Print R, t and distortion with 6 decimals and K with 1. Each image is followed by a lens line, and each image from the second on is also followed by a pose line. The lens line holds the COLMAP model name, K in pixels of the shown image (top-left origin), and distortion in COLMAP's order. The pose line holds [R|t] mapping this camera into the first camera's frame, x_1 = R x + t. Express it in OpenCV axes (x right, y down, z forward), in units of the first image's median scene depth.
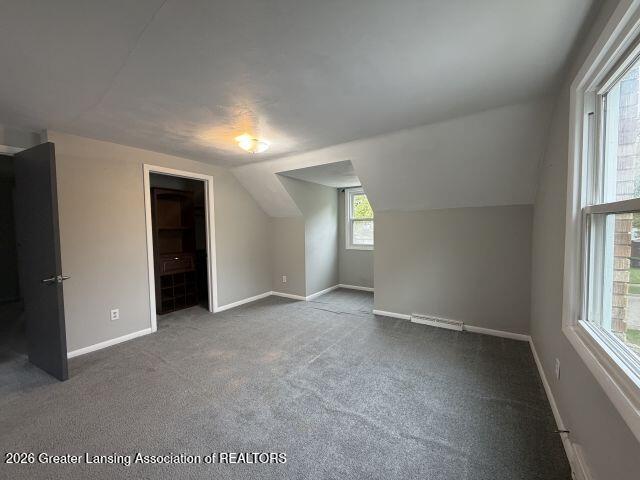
lens RADIAL K [[255.4, 0, 320.4], [0, 255.4, 239.7], [0, 0, 1]] dist [0.003809, -0.000720]
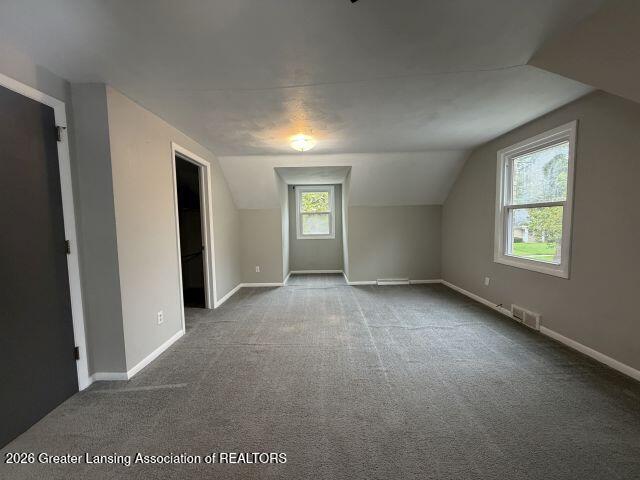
lens RADIAL K [[255.4, 0, 321.1], [0, 255.4, 239.3], [0, 0, 1]] dist [0.003809, -0.000720]
pose [[0.830910, -0.039713, 0.554988, -0.716932], [0.035855, 0.999198, 0.017819, 0.033118], [-0.555251, 0.005093, 0.831667, -0.001375]]
